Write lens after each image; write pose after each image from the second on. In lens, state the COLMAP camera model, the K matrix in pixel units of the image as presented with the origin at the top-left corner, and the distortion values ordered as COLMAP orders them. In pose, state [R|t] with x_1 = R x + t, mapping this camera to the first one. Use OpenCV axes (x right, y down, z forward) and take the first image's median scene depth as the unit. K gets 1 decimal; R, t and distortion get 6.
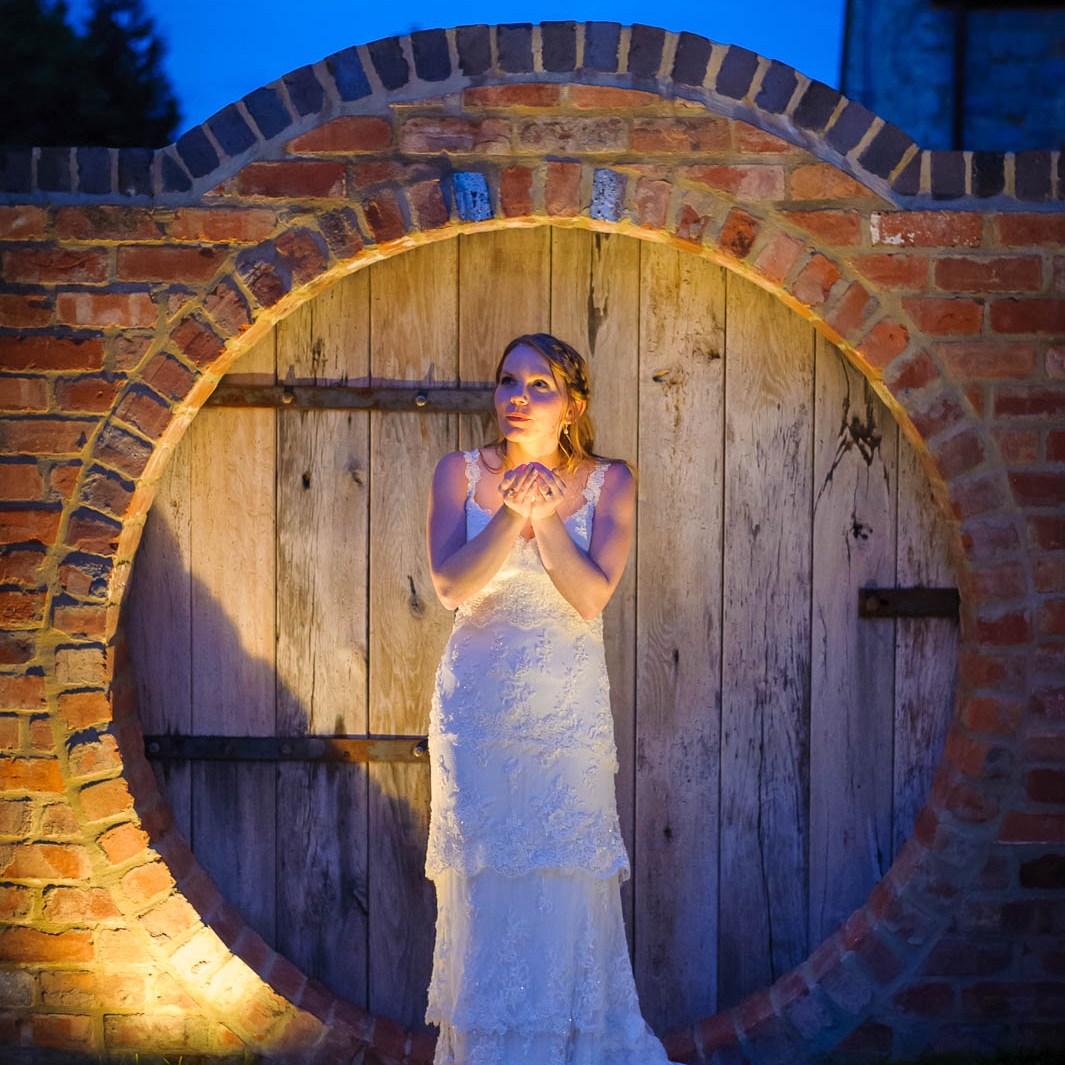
lens RADIAL K [[2466.6, 0, 531.8], [0, 2466.6, 532.5], [0, 0, 1]] dist [0.016041, 0.000000]
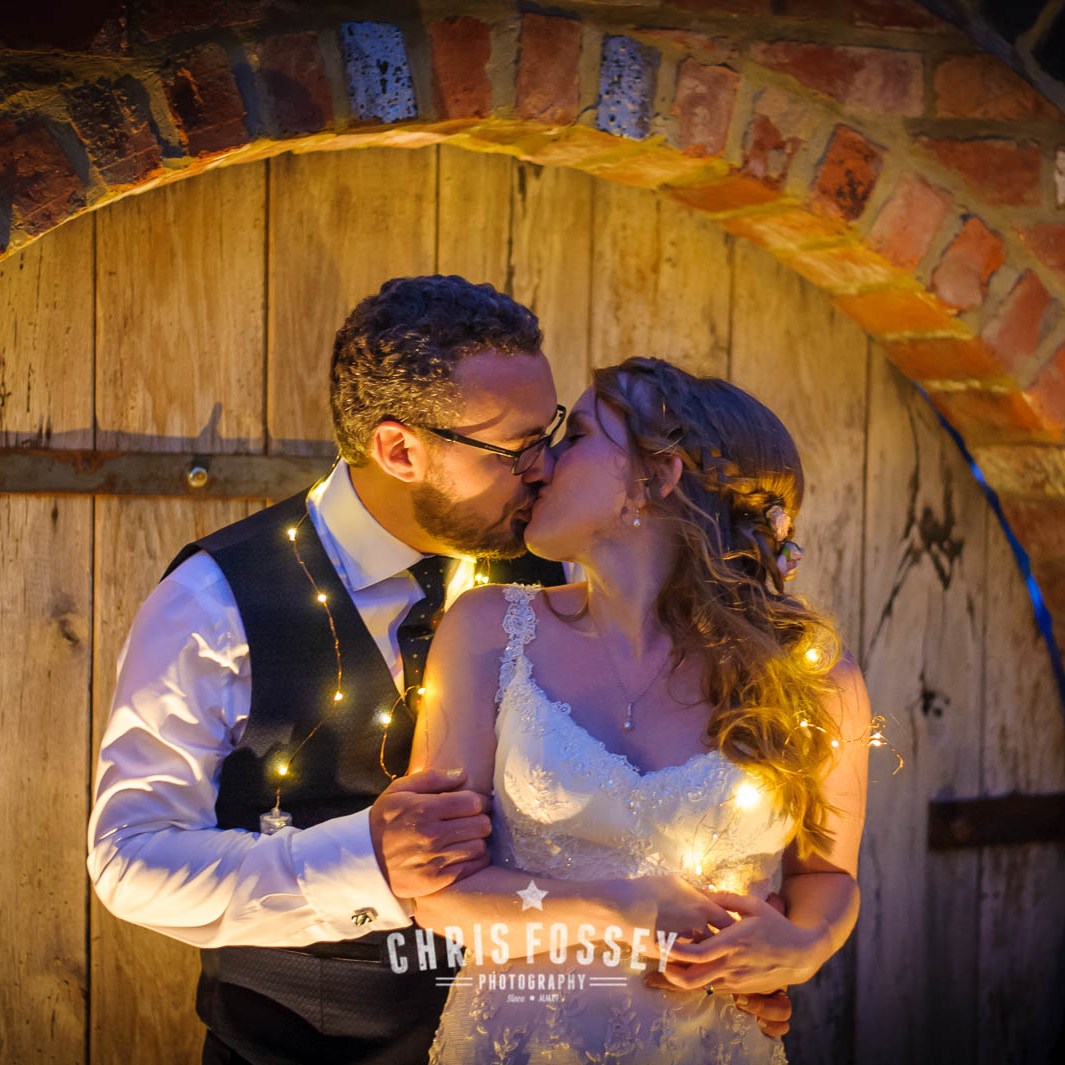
lens RADIAL K [[2466.6, 0, 532.4], [0, 2466.6, 534.1], [0, 0, 1]] dist [0.016041, 0.000000]
pose [[0.911629, -0.007534, 0.410945, -0.191814], [0.011604, 0.999905, -0.007411, -0.037221], [-0.410850, 0.011525, 0.911630, 0.510706]]
